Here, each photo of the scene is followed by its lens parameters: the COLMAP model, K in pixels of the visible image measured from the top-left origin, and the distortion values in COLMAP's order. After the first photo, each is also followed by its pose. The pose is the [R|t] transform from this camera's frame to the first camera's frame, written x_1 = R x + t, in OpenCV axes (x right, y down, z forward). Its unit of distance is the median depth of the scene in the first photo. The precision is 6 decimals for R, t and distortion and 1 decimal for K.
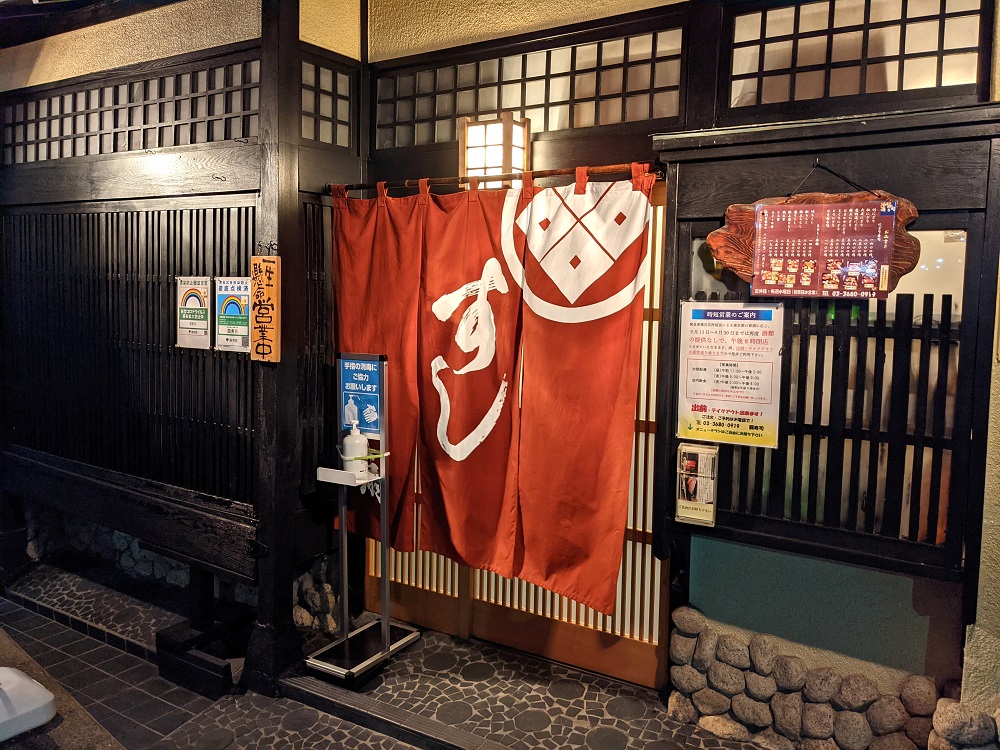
lens RADIAL K [[788.0, 0, 503.1], [0, 788.0, 372.7], [0, 0, 1]] dist [0.001549, -0.005732]
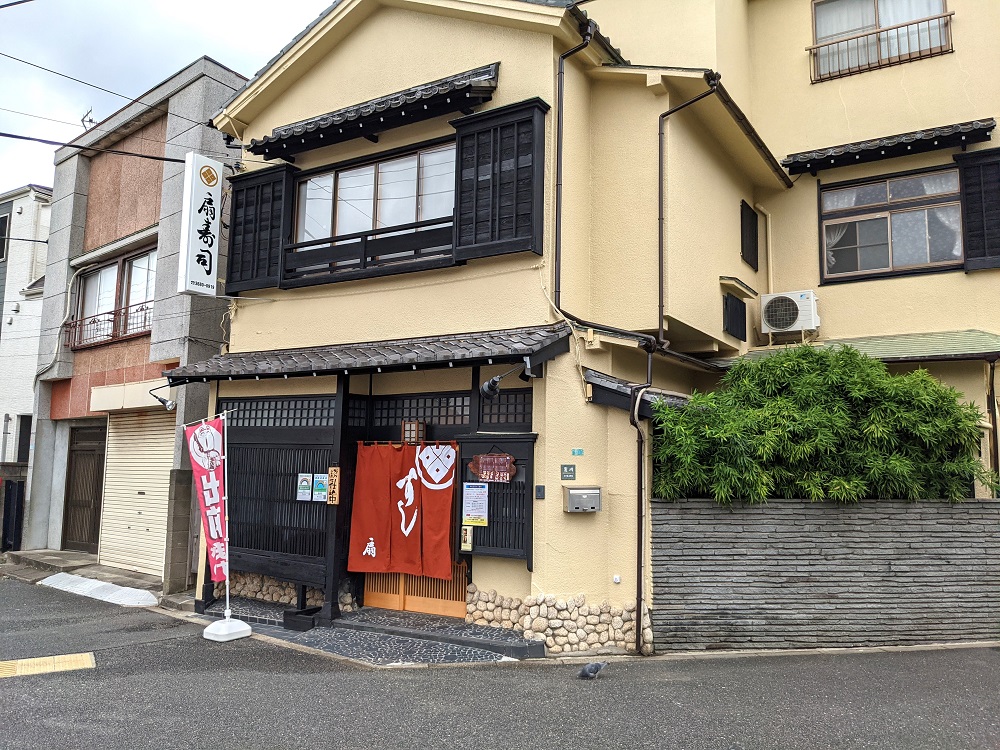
lens RADIAL K [[788.0, 0, 497.4], [0, 788.0, 371.9], [0, 0, 1]] dist [0.001549, -0.005732]
pose [[0.999998, -0.001058, -0.001958, 0.329140], [0.000587, 0.973988, -0.226598, 0.182101], [0.002147, 0.226596, 0.973987, -2.059393]]
